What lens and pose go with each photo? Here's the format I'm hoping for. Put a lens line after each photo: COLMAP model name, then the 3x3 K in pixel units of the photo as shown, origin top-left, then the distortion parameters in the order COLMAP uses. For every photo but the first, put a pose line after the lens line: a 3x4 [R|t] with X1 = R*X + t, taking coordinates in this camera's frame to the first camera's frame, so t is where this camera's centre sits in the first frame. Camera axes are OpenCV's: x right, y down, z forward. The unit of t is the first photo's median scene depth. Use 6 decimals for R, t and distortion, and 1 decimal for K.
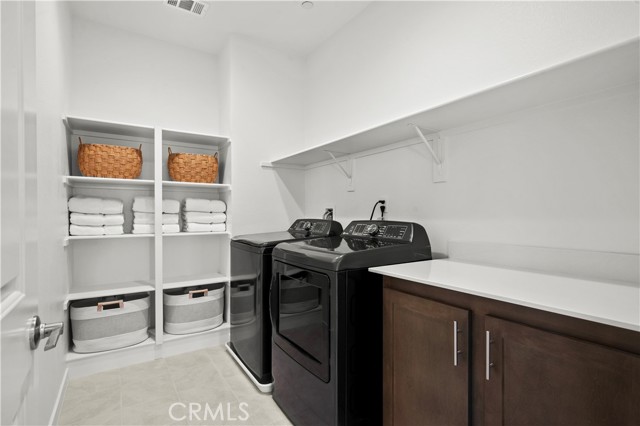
lens RADIAL K [[310.9, 0, 320.8], [0, 310.9, 214.2], [0, 0, 1]] dist [0.000571, 0.000064]
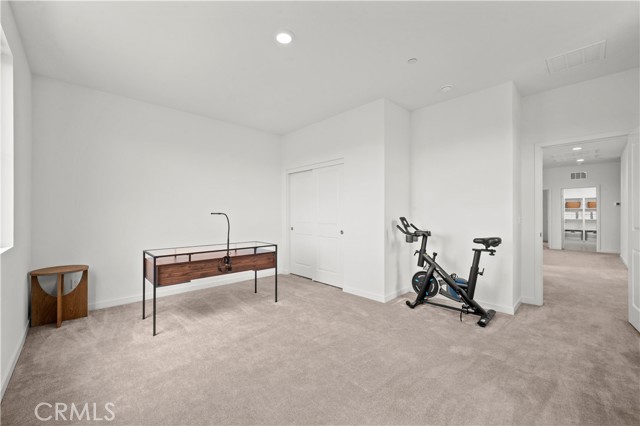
lens RADIAL K [[257.4, 0, 322.0], [0, 257.4, 215.0], [0, 0, 1]] dist [-0.002093, -0.000363]
pose [[0.182285, 0.012964, -0.983160, 2.704587], [-0.005922, 0.999909, 0.012087, -0.021161], [0.983228, 0.003619, 0.182345, -3.799450]]
